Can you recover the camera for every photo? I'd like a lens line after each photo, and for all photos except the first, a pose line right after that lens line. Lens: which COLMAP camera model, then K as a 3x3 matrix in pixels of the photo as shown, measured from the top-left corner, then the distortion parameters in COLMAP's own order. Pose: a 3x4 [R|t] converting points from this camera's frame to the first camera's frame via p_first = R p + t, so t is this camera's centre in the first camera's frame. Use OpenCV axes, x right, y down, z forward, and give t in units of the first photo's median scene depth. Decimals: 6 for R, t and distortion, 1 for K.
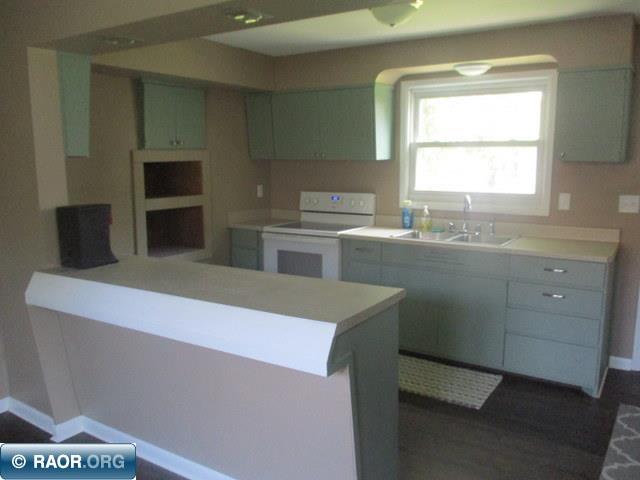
lens RADIAL K [[525.3, 0, 320.0], [0, 525.3, 240.0], [0, 0, 1]] dist [-0.038462, -0.004984]
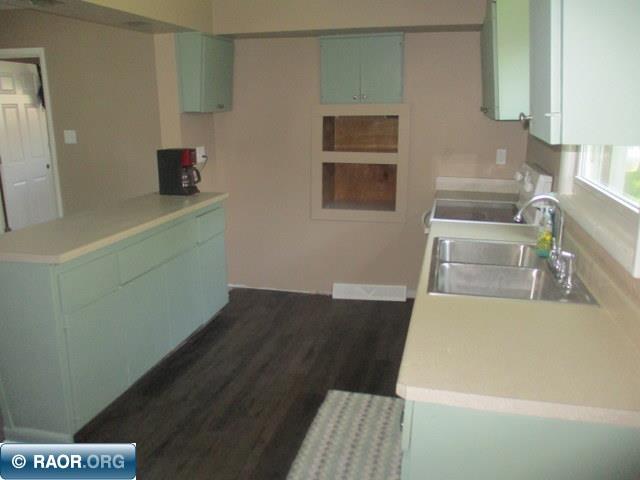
lens RADIAL K [[525.3, 0, 320.0], [0, 525.3, 240.0], [0, 0, 1]] dist [-0.038462, -0.004984]
pose [[0.304609, 0.241312, -0.921402, 0.625167], [-0.143524, 0.967957, 0.206056, -0.110472], [0.941602, 0.069477, 0.329482, 0.593012]]
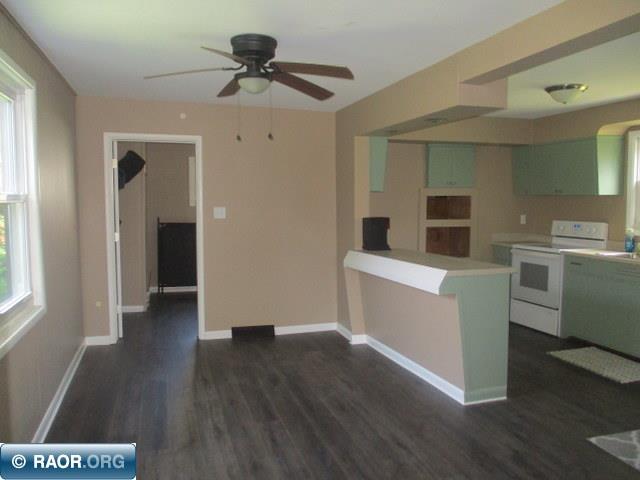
lens RADIAL K [[525.3, 0, 320.0], [0, 525.3, 240.0], [0, 0, 1]] dist [-0.038462, -0.004984]
pose [[0.762799, 0.052049, -0.644538, 0.398304], [-0.101833, 0.993987, -0.040250, 0.072036], [0.638567, 0.096338, 0.763512, -0.363719]]
